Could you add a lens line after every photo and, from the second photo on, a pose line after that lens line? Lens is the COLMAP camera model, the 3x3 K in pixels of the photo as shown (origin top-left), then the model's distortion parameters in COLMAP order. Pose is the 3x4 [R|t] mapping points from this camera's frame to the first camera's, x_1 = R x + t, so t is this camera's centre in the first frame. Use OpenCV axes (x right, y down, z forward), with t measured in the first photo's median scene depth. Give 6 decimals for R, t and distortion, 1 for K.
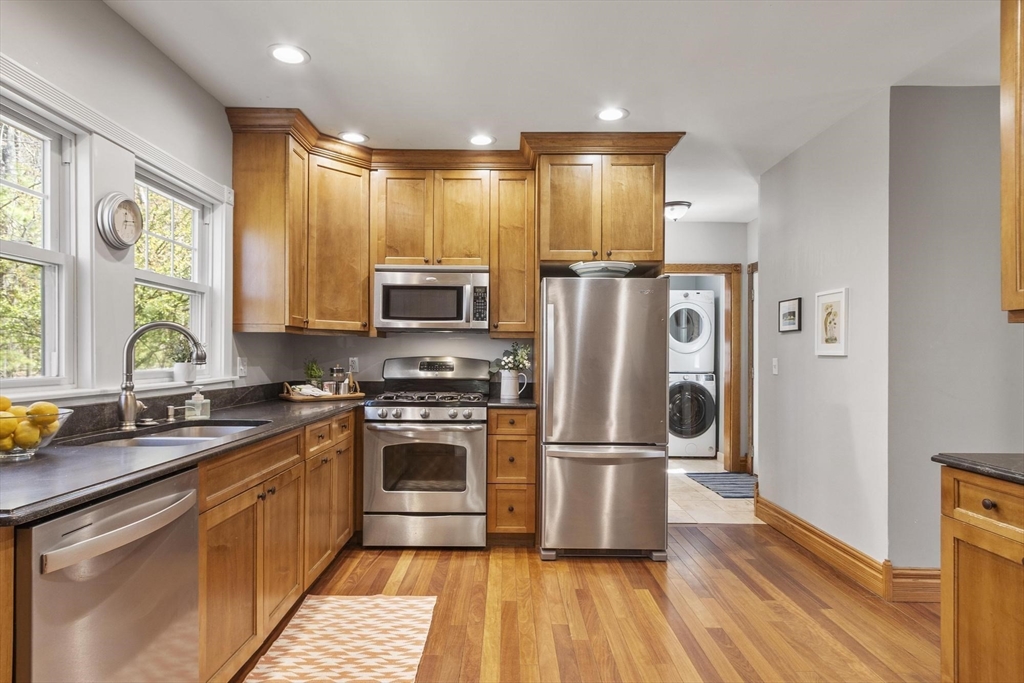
lens RADIAL K [[558.3, 0, 511.1], [0, 558.3, 355.2], [0, 0, 1]] dist [-0.000657, 0.002500]
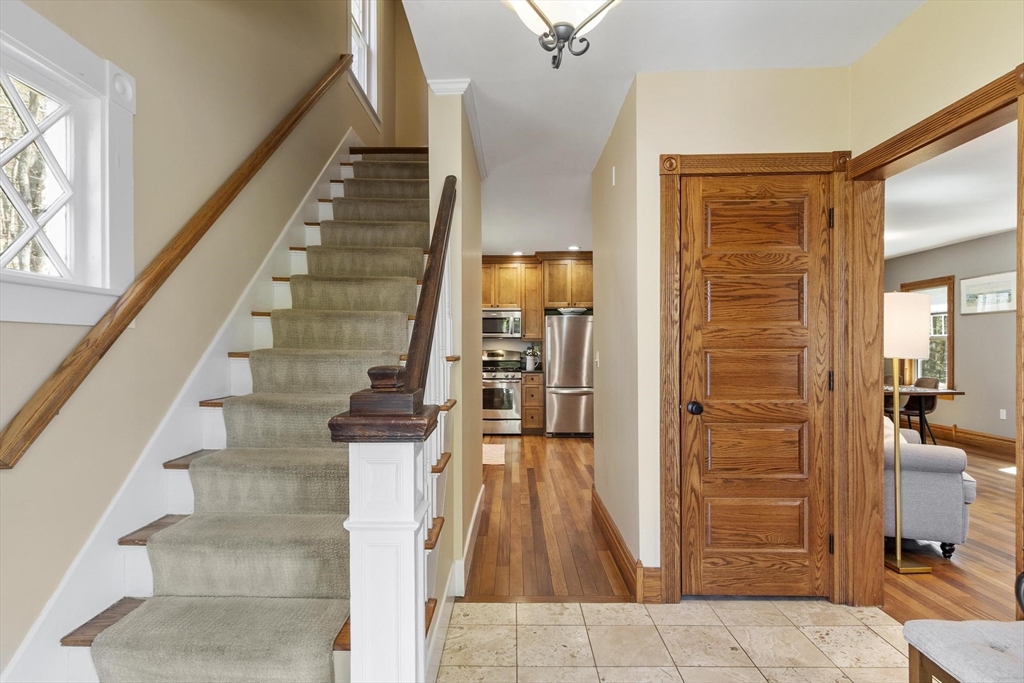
lens RADIAL K [[516.3, 0, 514.3], [0, 516.3, 342.2], [0, 0, 1]] dist [0.001986, -0.001438]
pose [[0.999948, -0.008844, -0.005002, -0.060878], [0.008819, 0.999949, -0.004872, -0.019868], [0.005044, 0.004828, 0.999976, -1.096277]]
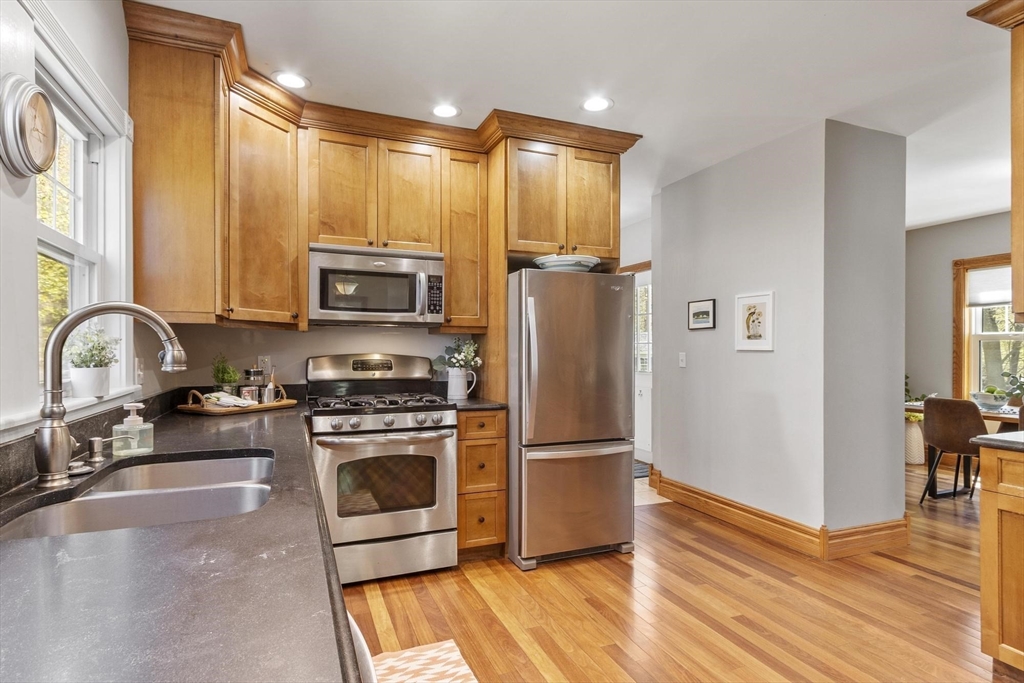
lens RADIAL K [[516.3, 0, 507.3], [0, 516.3, 352.2], [0, 0, 1]] dist [0.001986, -0.001438]
pose [[0.928402, -0.007445, 0.371502, -0.276296], [0.005435, 0.999964, 0.006457, -0.004802], [-0.371537, -0.003976, 0.928410, 0.200237]]
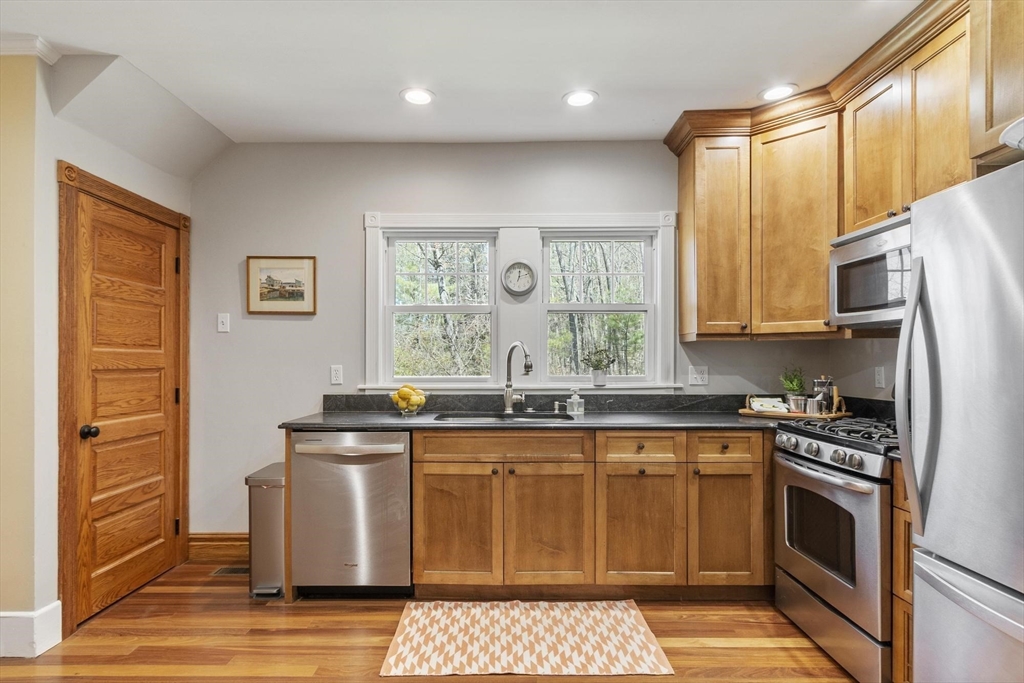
lens RADIAL K [[558.3, 0, 509.7], [0, 558.3, 358.8], [0, 0, 1]] dist [-0.000657, 0.002500]
pose [[-0.010699, -0.010201, -0.999891, 0.528562], [0.003258, 0.999942, -0.010236, -0.000516], [0.999937, -0.003367, -0.010665, 0.629766]]
